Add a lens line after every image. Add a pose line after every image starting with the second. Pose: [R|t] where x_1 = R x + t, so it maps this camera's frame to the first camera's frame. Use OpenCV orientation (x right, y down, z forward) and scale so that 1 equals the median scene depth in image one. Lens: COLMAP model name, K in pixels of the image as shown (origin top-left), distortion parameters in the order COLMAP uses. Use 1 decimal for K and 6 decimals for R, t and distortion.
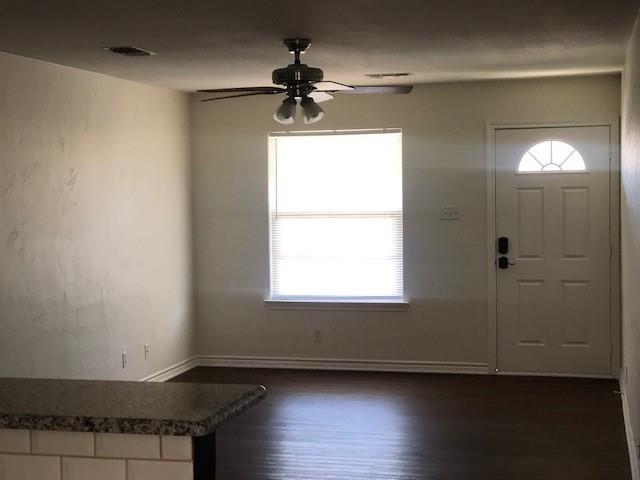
lens RADIAL K [[1063.2, 0, 320.0], [0, 1063.2, 240.0], [0, 0, 1]] dist [0.057804, 0.188717]
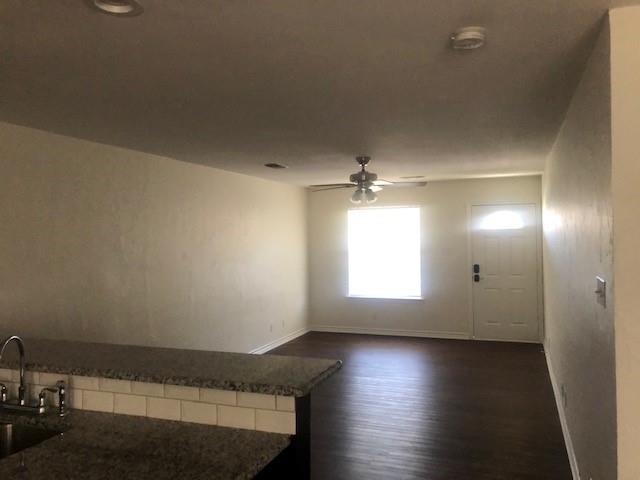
lens RADIAL K [[521.0, 0, 319.8], [0, 521.0, 221.6], [0, 0, 1]] dist [0.006832, 0.003489]
pose [[0.994240, -0.001577, -0.107167, 0.000763], [-0.006466, 0.997188, -0.074660, -0.009298], [0.106983, 0.074923, 0.991434, 0.100316]]
